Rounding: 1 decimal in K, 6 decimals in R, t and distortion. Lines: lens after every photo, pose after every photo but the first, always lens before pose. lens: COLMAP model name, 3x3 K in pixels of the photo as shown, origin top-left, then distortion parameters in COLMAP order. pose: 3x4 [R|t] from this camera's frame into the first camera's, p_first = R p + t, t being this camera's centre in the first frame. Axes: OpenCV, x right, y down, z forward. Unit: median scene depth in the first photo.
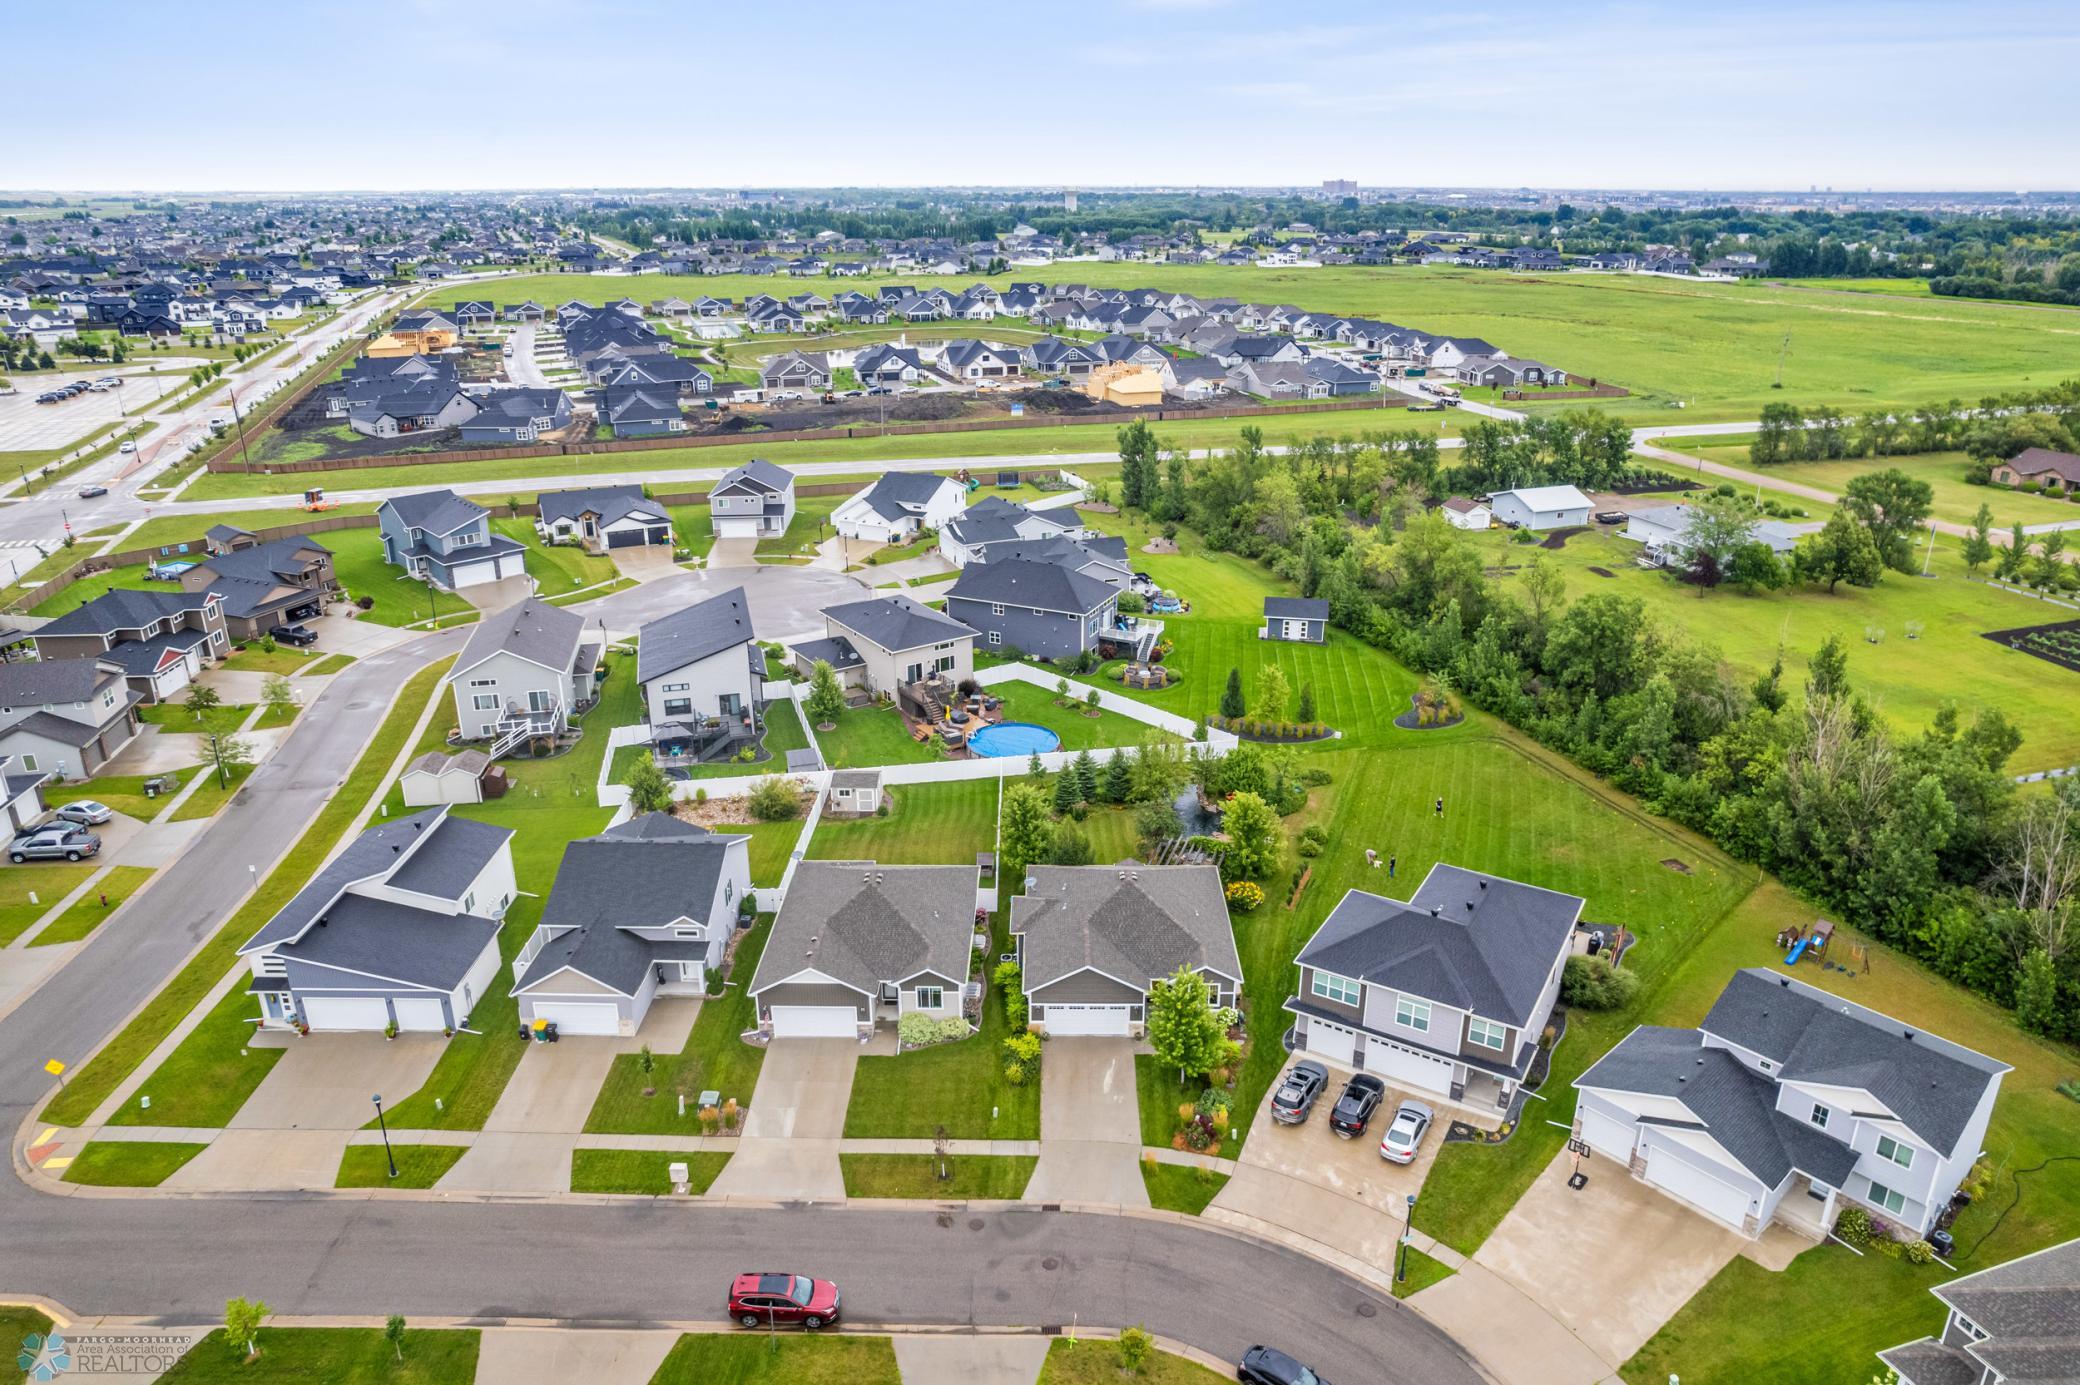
lens RADIAL K [[1340.1, 0, 1052.4], [0, 1340.1, 692.7], [0, 0, 1]] dist [-0.080926, 0.068707]
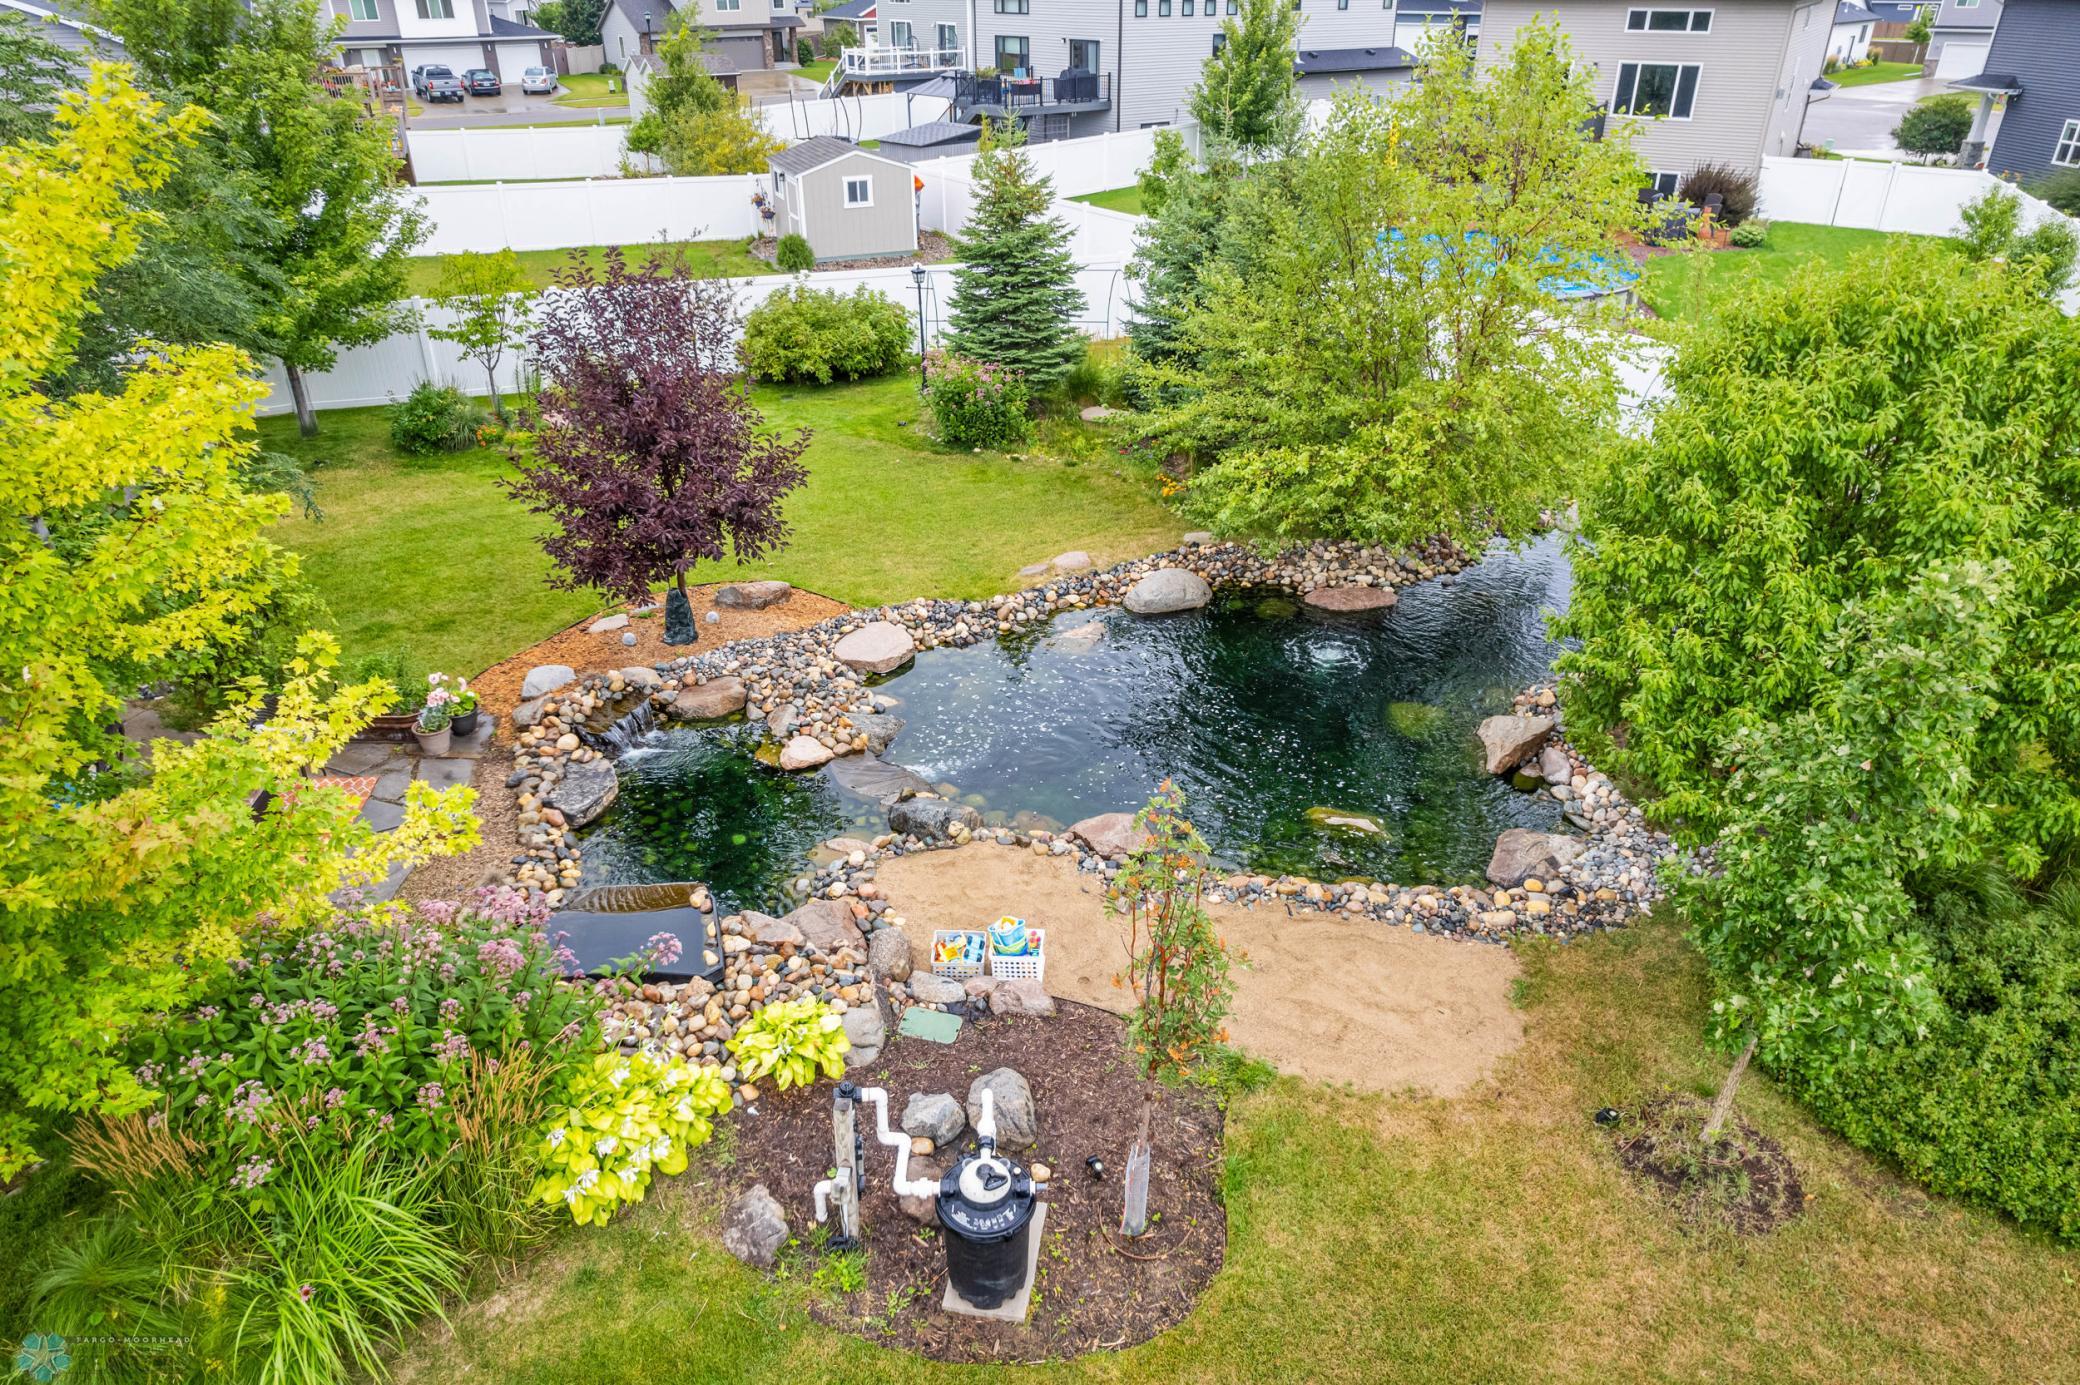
lens RADIAL K [[1340.1, 0, 1052.4], [0, 1340.1, 692.7], [0, 0, 1]] dist [-0.080926, 0.068707]
pose [[0.385381, 0.439228, -0.811517, 0.275839], [-0.325591, 0.887609, 0.325792, 0.078525], [0.863407, 0.138669, 0.485077, 1.243654]]
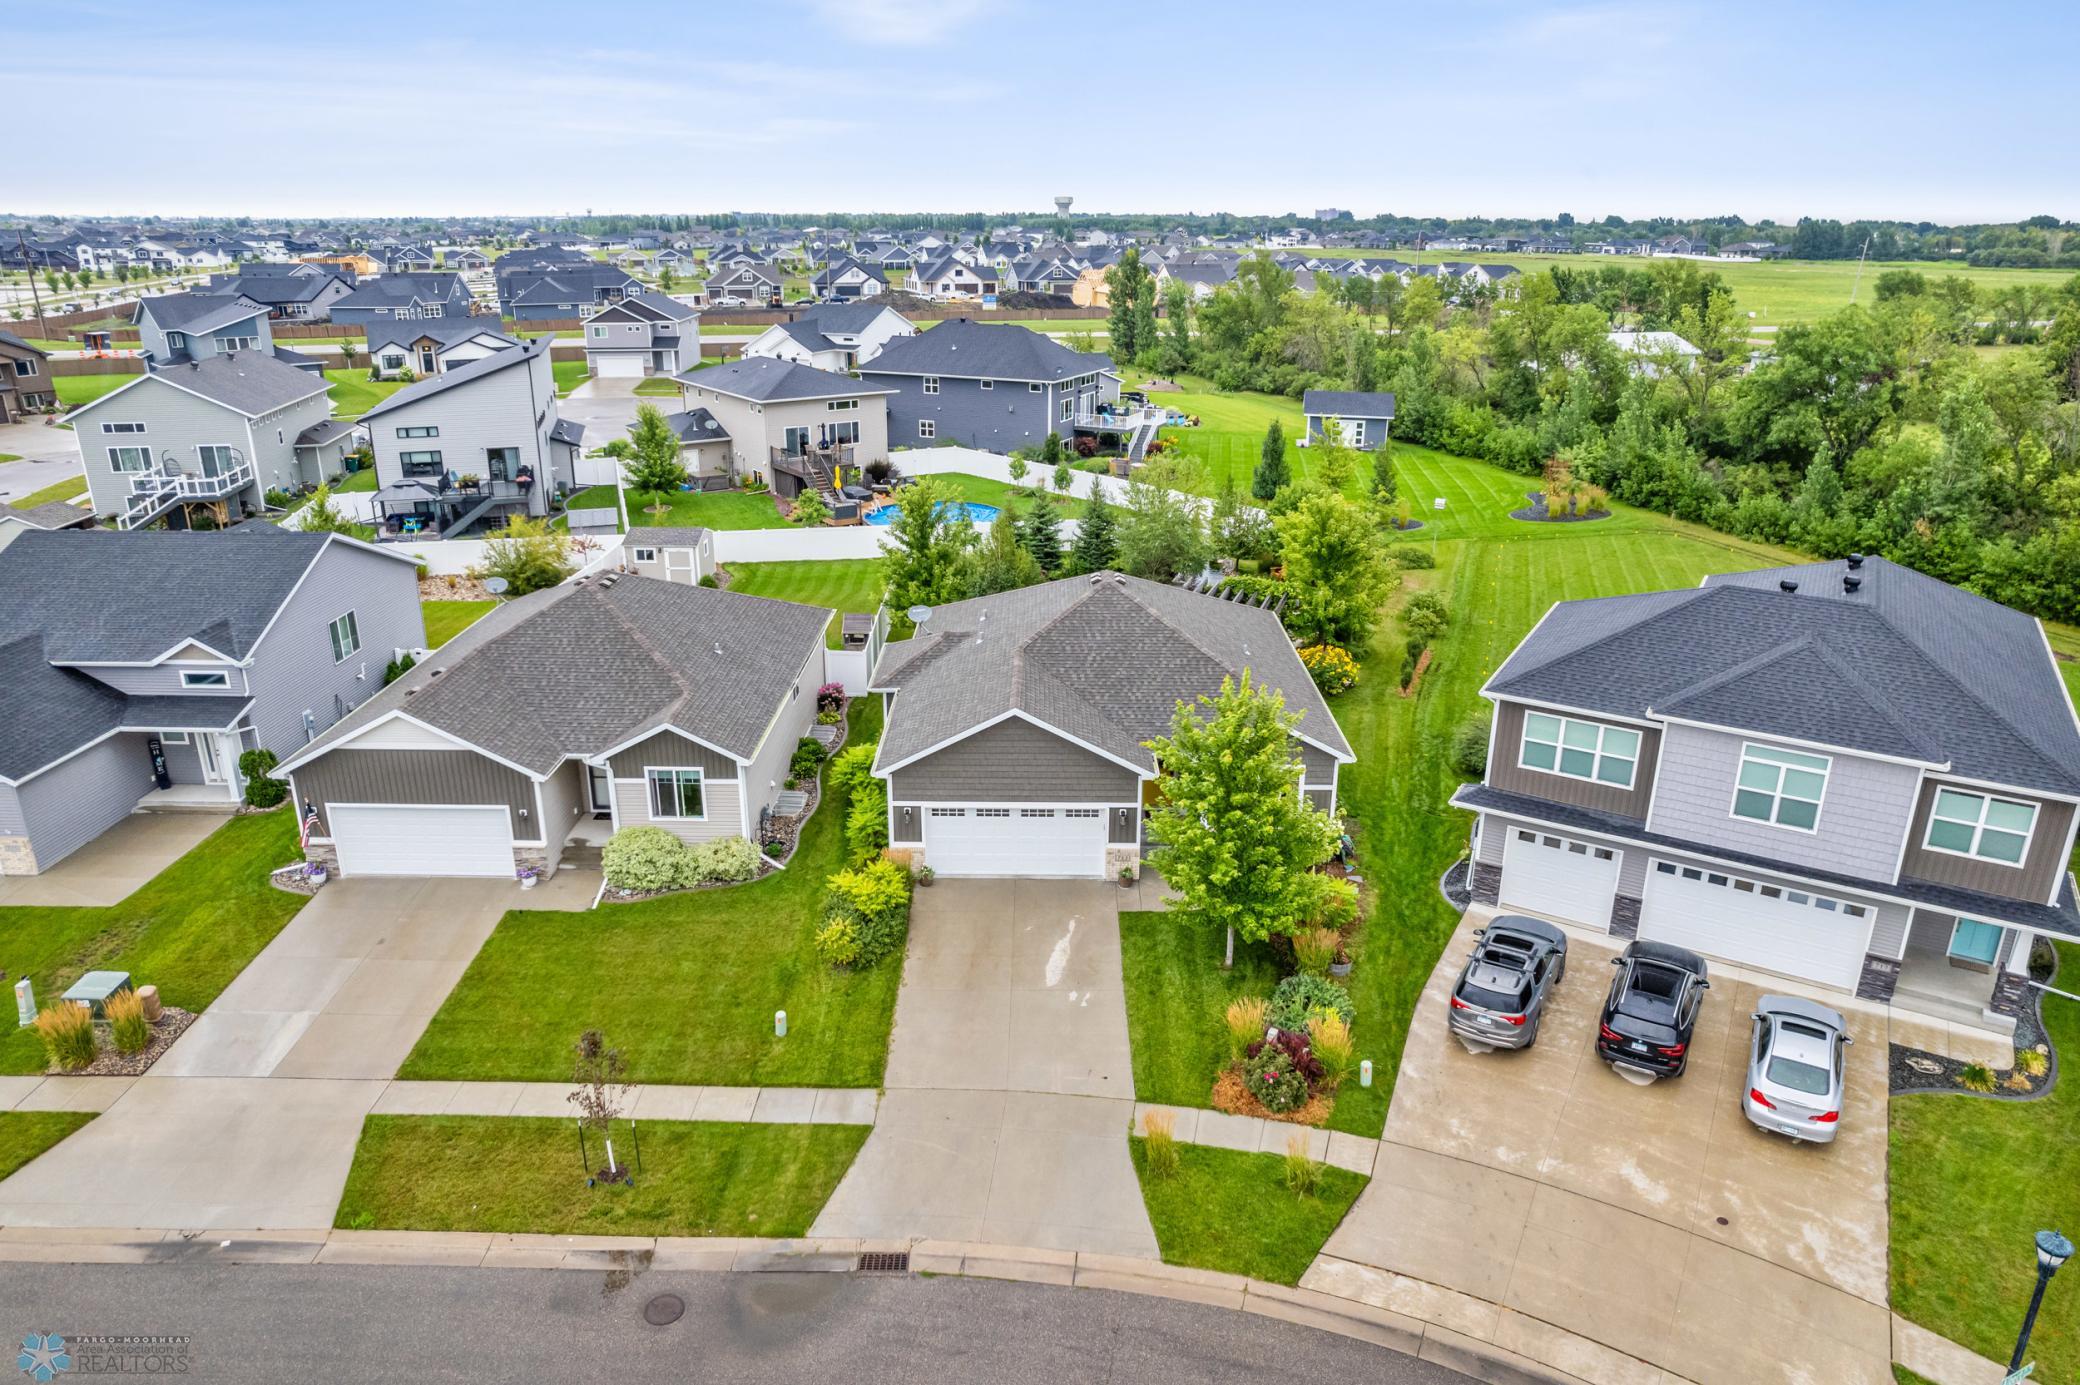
lens RADIAL K [[1340.1, 0, 1052.4], [0, 1340.1, 692.7], [0, 0, 1]] dist [-0.080926, 0.068707]
pose [[0.999977, 0.003700, 0.005663, 0.035798], [-0.003579, 0.999769, -0.021199, 0.203655], [-0.005740, 0.021179, 0.999759, 0.537955]]
